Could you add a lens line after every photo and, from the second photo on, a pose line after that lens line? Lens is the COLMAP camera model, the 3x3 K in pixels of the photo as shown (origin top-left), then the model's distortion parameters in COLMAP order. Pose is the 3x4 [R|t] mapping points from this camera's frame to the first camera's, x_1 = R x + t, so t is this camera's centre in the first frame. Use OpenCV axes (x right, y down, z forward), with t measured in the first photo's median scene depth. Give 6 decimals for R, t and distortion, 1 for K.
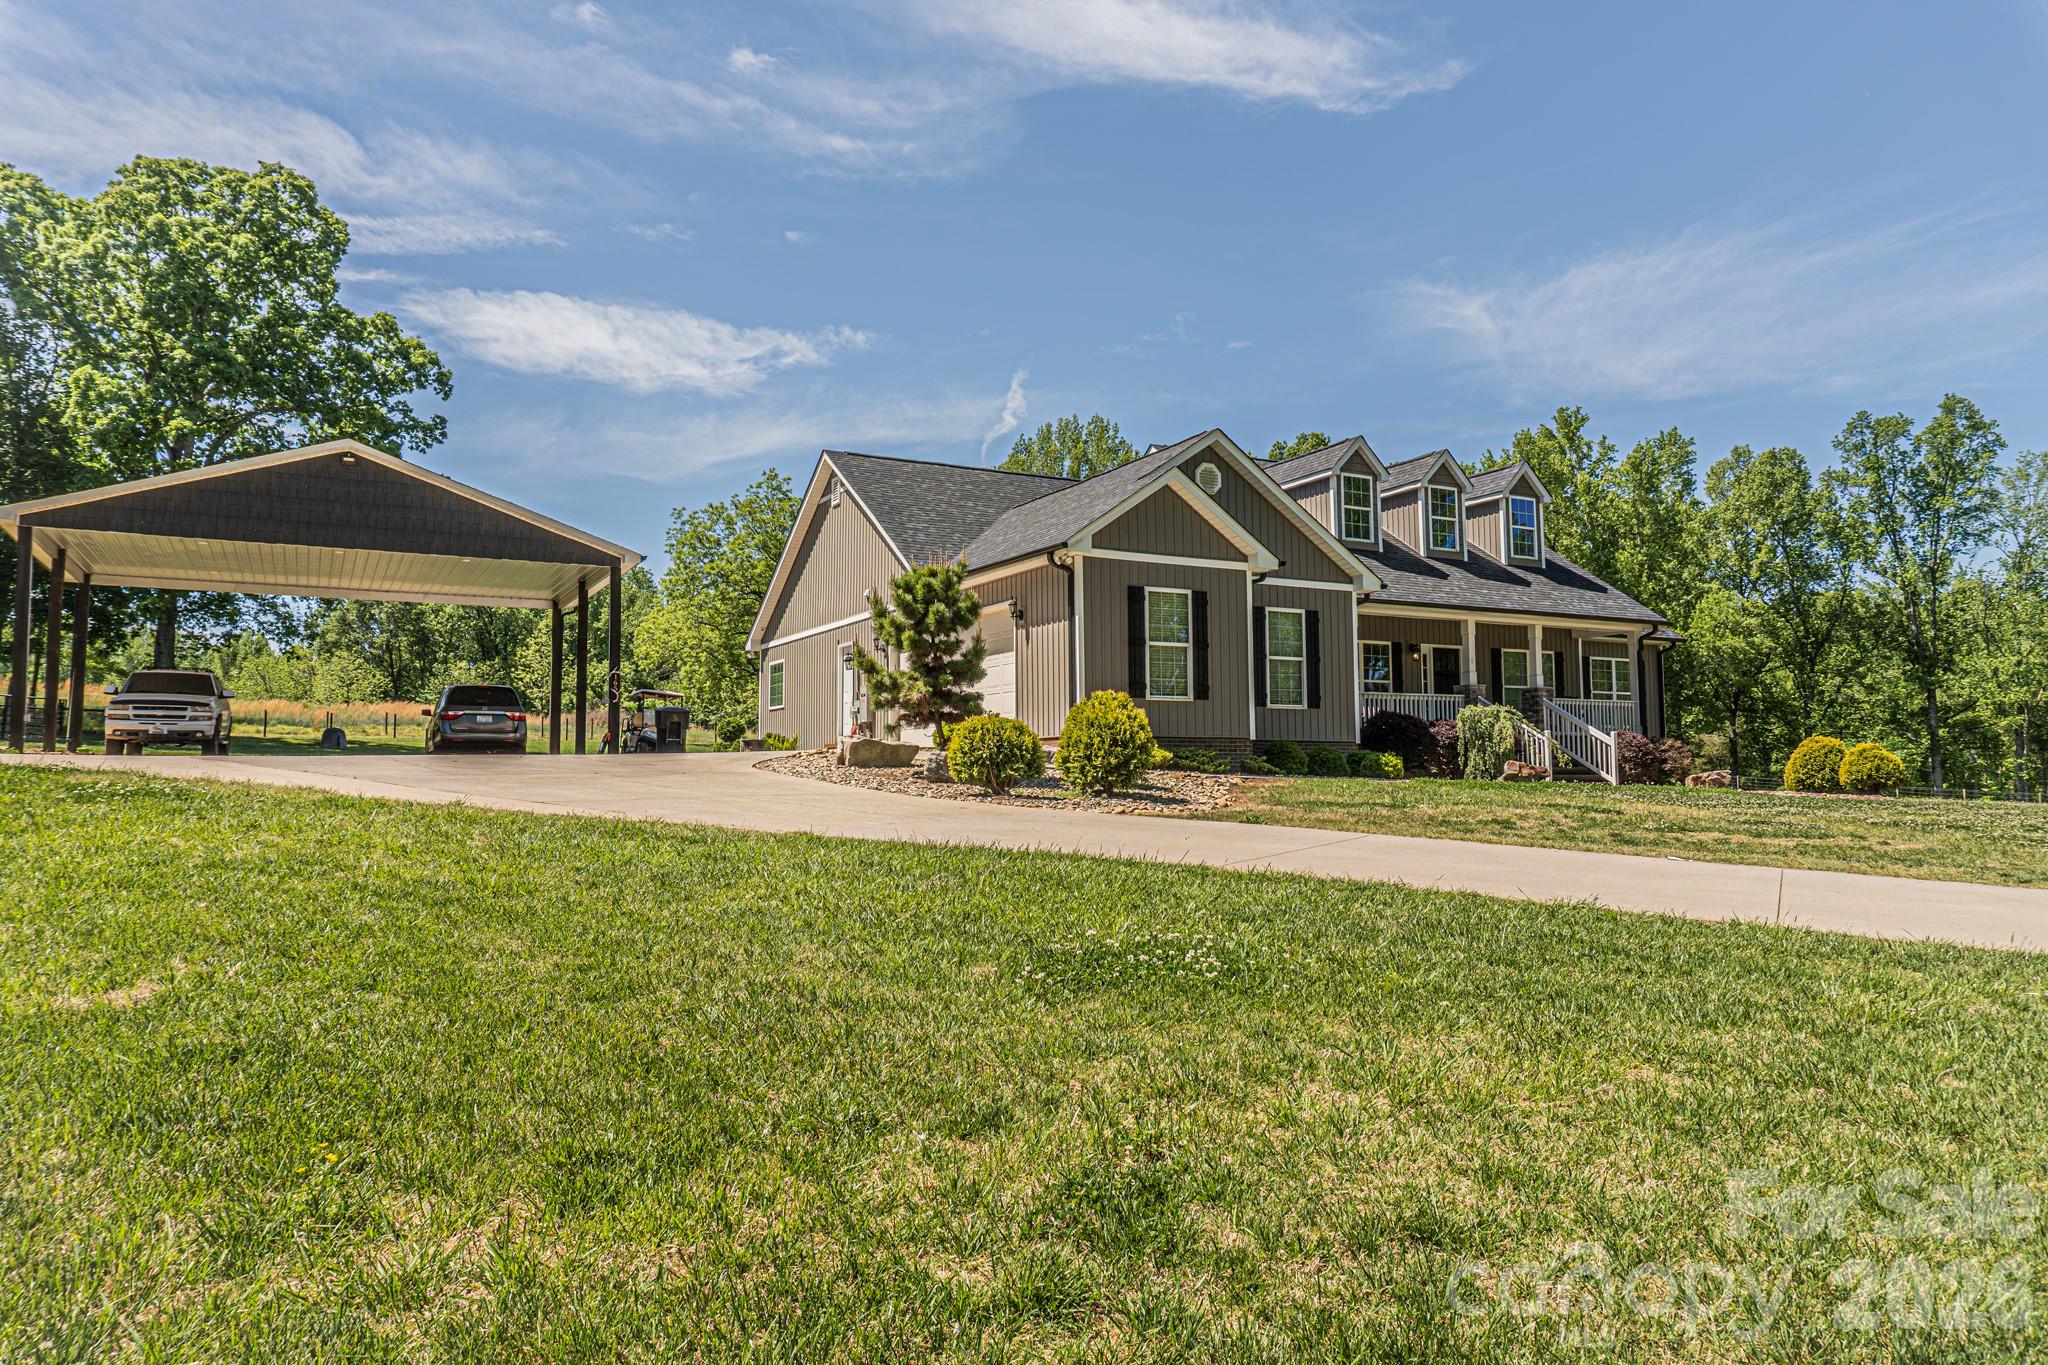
lens RADIAL K [[1392.4, 0, 1052.0], [0, 1392.4, 690.0], [0, 0, 1]] dist [-0.009622, 0.002977]
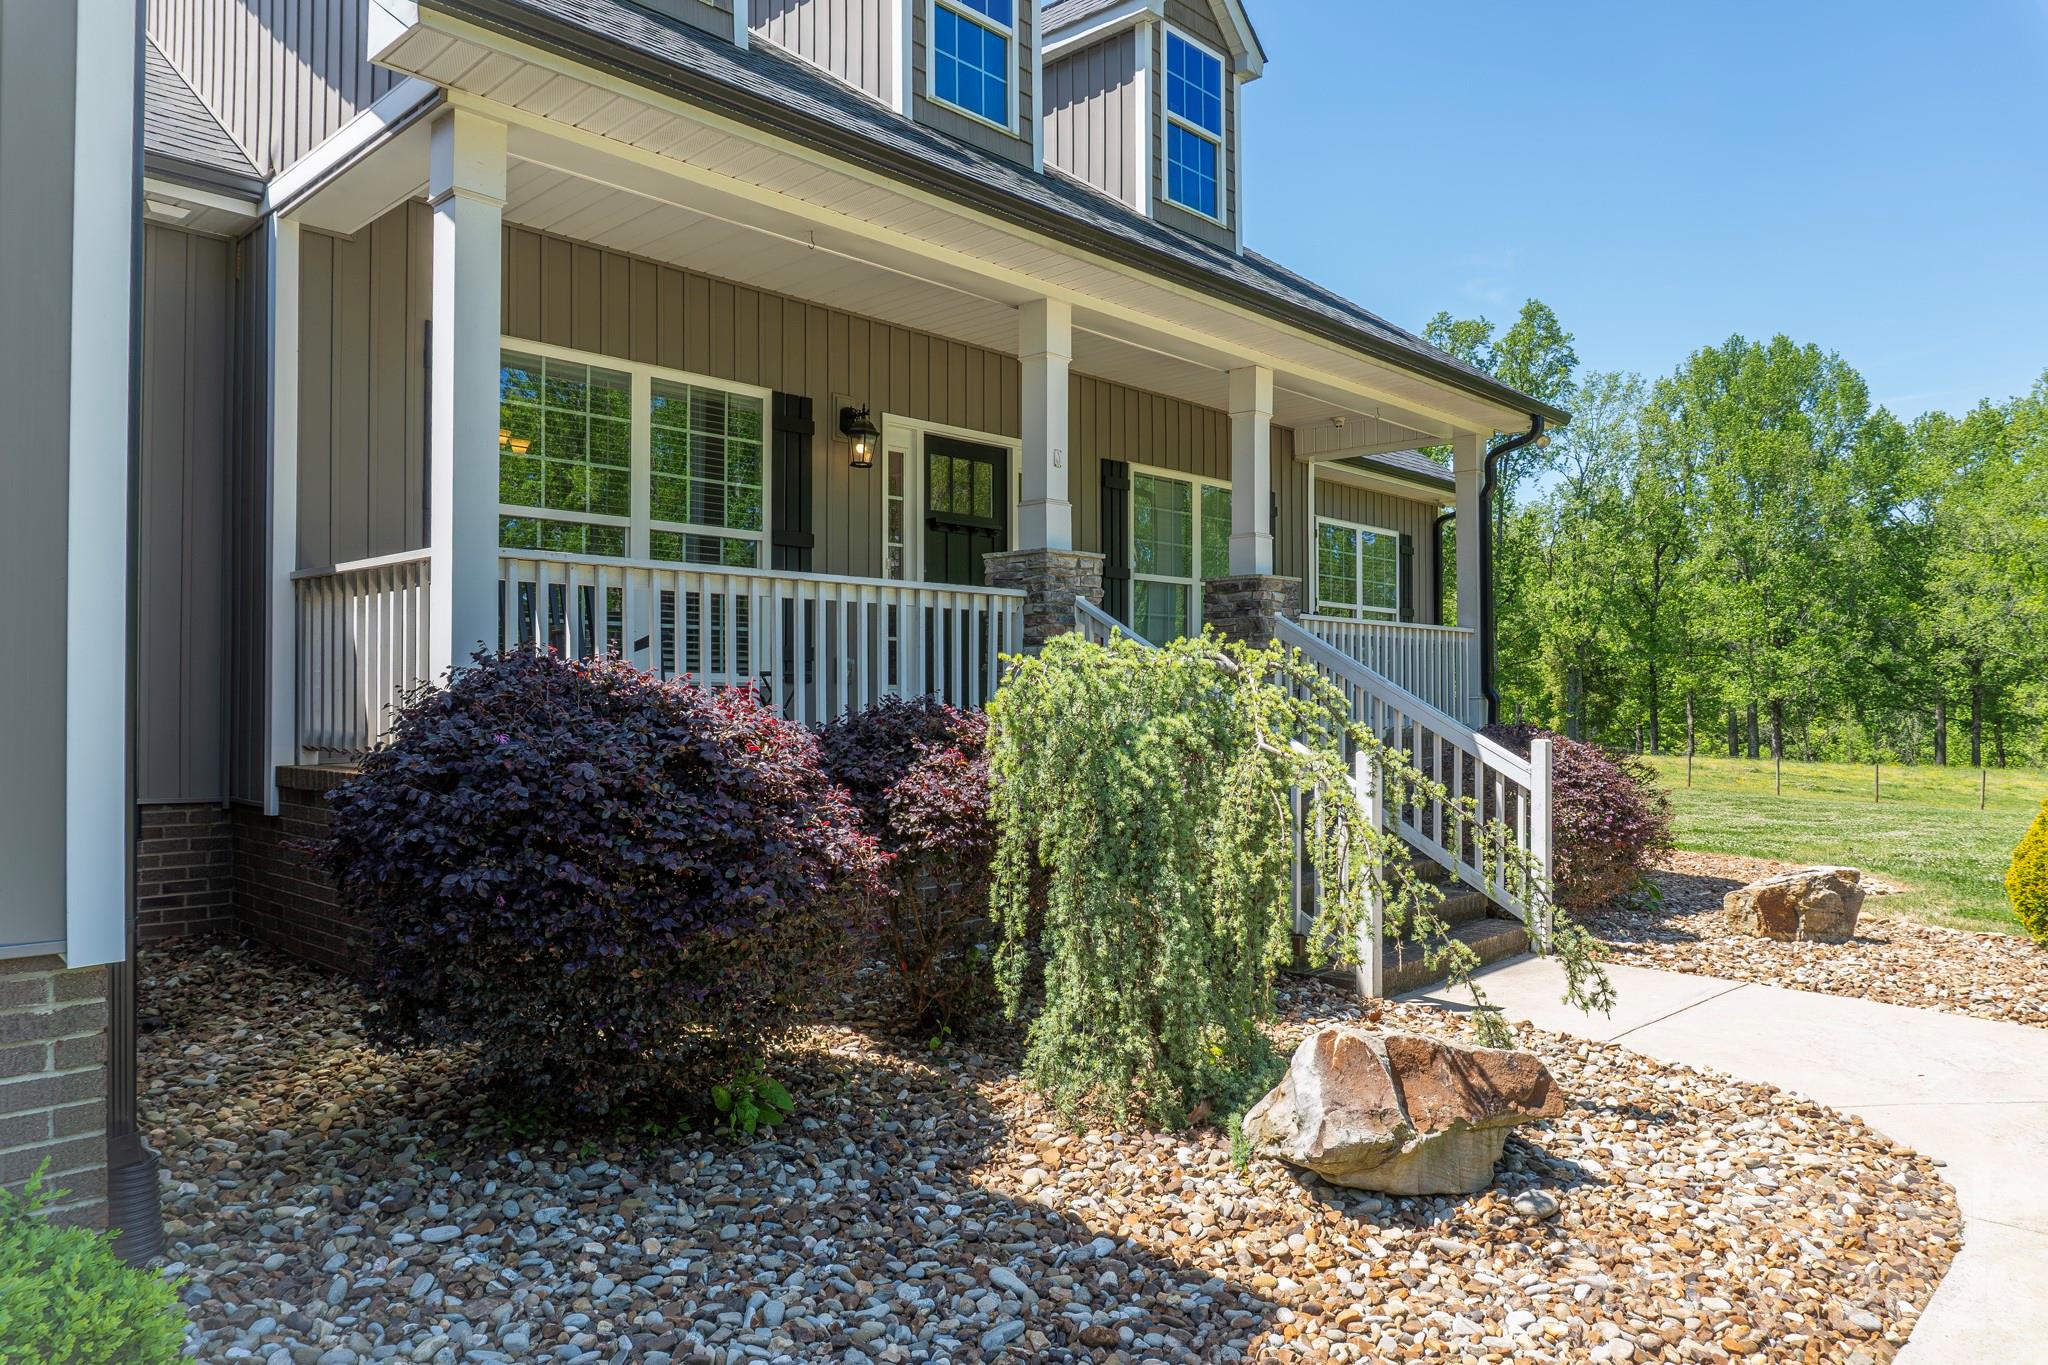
lens RADIAL K [[1359.6, 0, 1024.0], [0, 1359.6, 682.5], [0, 0, 1]] dist [-0.019168, -0.002226]
pose [[0.955793, 0.009744, 0.293880, 0.203472], [-0.025703, 0.998394, 0.050488, 0.007343], [-0.292916, -0.055810, 0.954508, 0.694357]]
